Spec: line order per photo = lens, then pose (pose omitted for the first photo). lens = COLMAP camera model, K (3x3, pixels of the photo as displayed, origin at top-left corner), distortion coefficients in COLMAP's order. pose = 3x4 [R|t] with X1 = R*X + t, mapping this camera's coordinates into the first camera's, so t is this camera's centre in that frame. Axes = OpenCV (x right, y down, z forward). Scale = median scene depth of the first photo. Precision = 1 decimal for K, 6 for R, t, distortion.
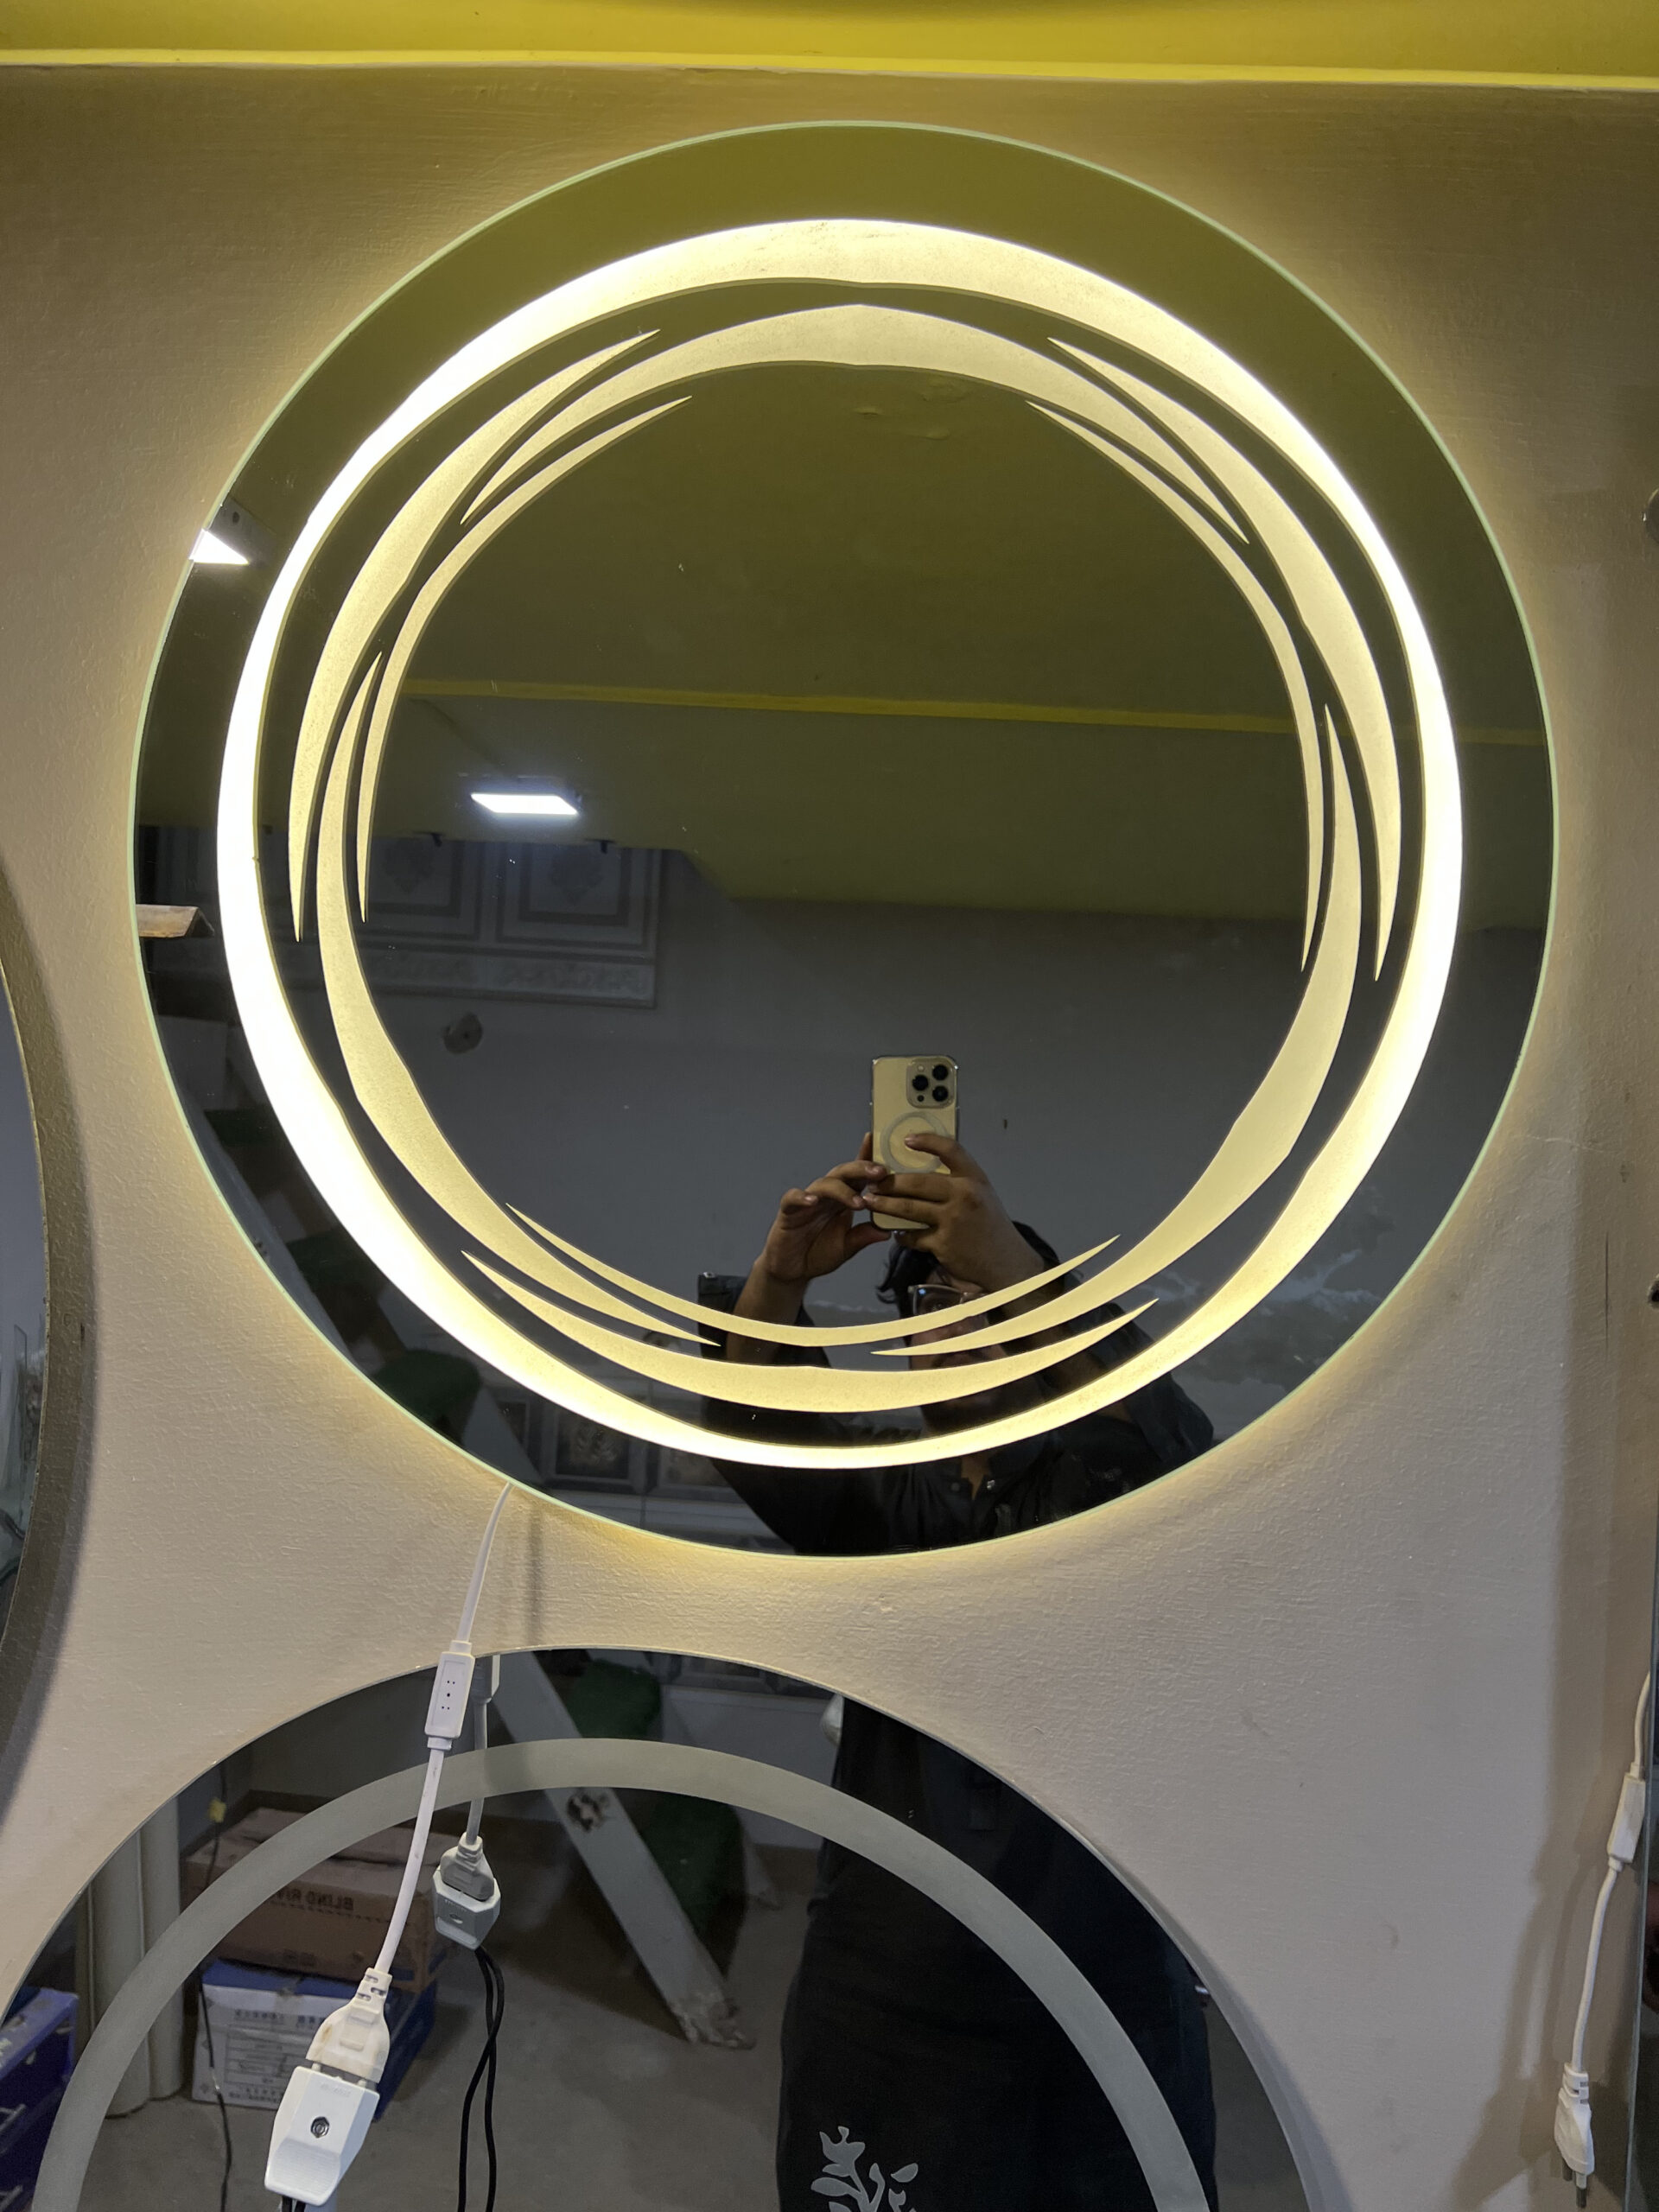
lens RADIAL K [[1668.1, 0, 829.5], [0, 1668.1, 1106.0], [0, 0, 1]] dist [0.040549, -0.057219]
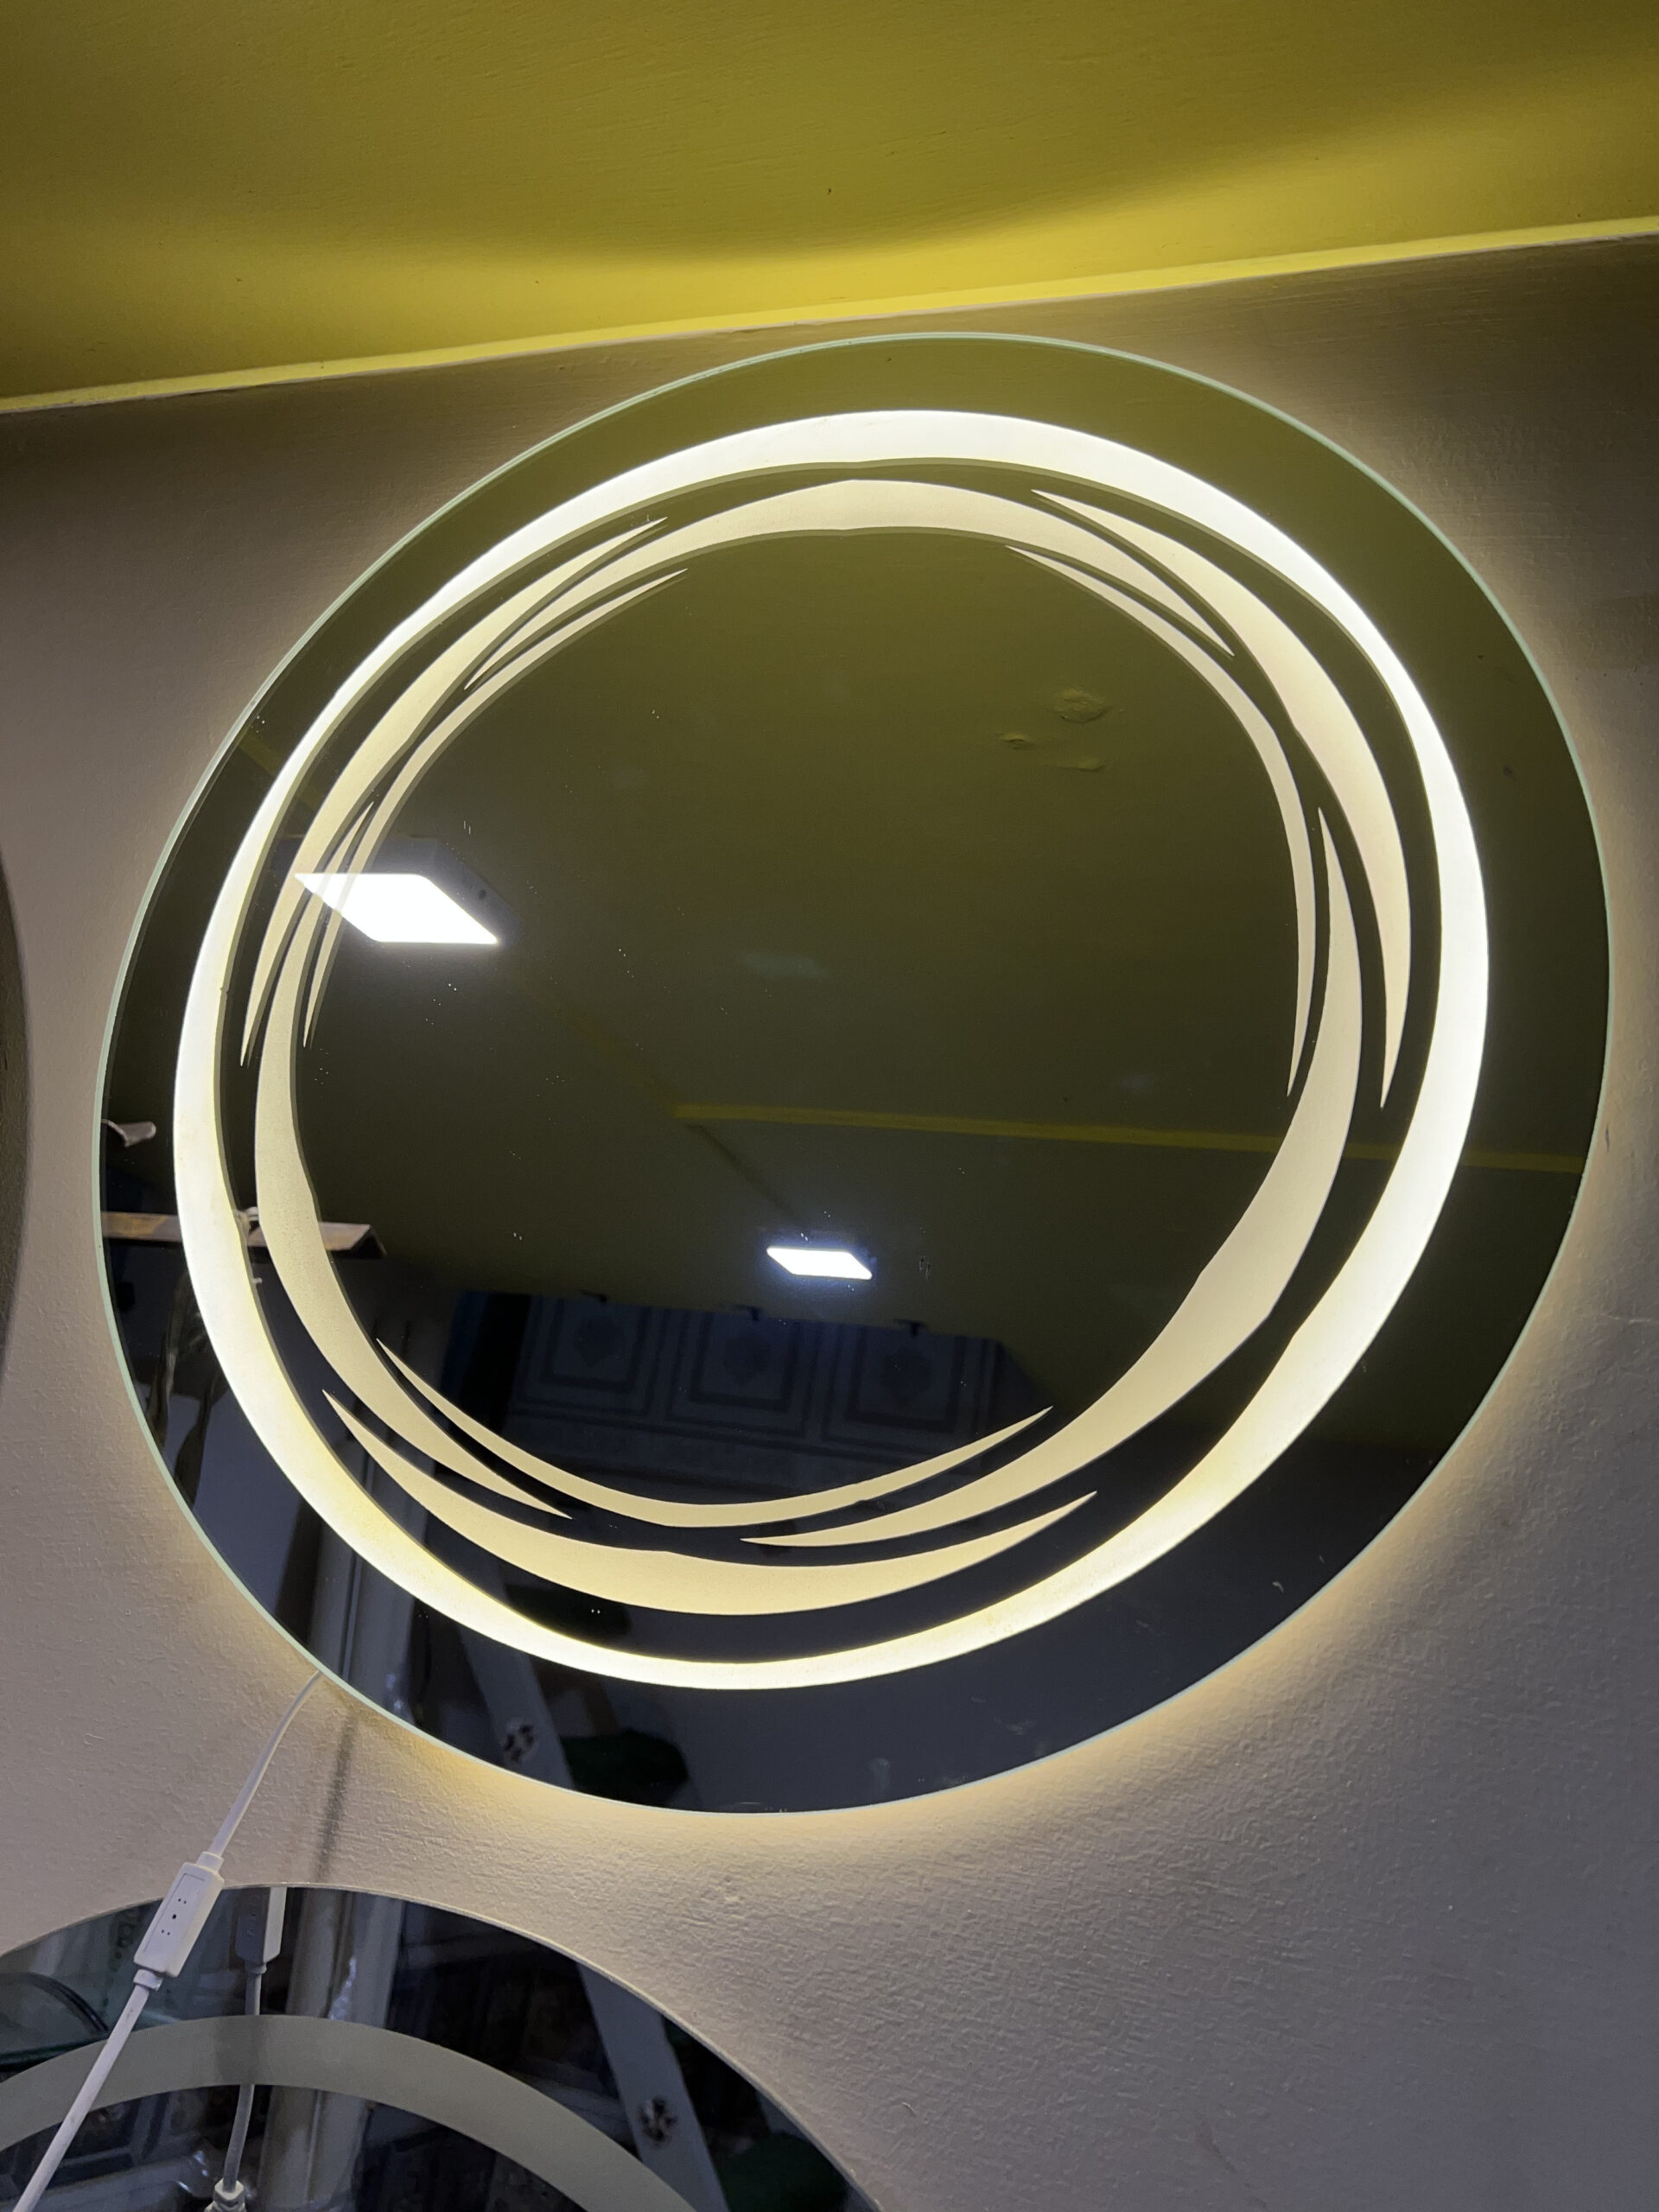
lens RADIAL K [[1685.4, 0, 831.9], [0, 1685.4, 1103.5], [0, 0, 1]] dist [0.004745, 0.001471]
pose [[0.967317, 0.018737, -0.252879, 0.270193], [-0.104393, 0.938258, -0.329808, 0.214691], [0.231086, 0.345428, 0.909549, 0.195714]]
